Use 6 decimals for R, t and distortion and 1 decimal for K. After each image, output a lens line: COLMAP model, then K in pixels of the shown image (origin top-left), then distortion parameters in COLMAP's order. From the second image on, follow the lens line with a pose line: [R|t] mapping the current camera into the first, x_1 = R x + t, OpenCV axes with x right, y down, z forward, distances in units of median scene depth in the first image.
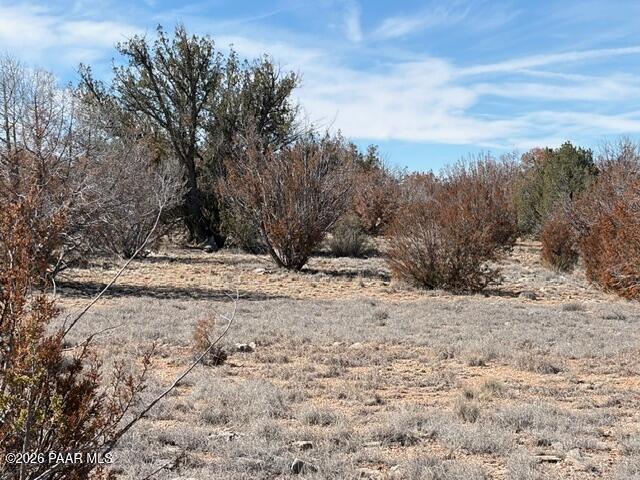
lens RADIAL K [[1646.1, 0, 320.0], [0, 1646.1, 240.0], [0, 0, 1]] dist [0.274771, -0.360387]
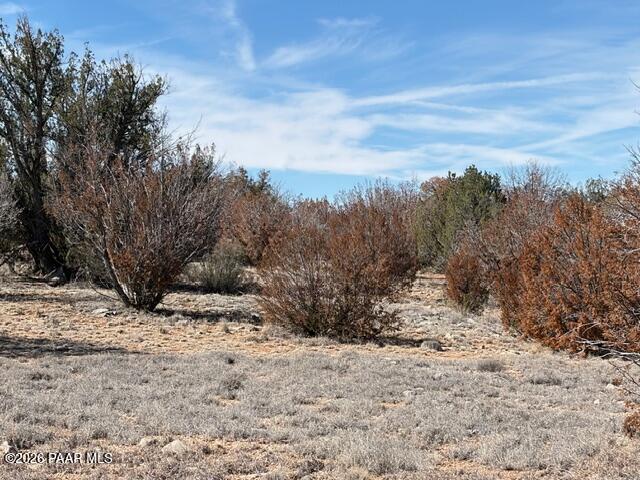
lens RADIAL K [[1646.1, 0, 320.0], [0, 1646.1, 240.0], [0, 0, 1]] dist [0.274771, -0.360387]
pose [[0.998079, 0.009222, 0.061259, 0.017607], [-0.008116, 0.999800, -0.018282, -0.001959], [-0.061415, 0.017750, 0.997954, 0.162569]]
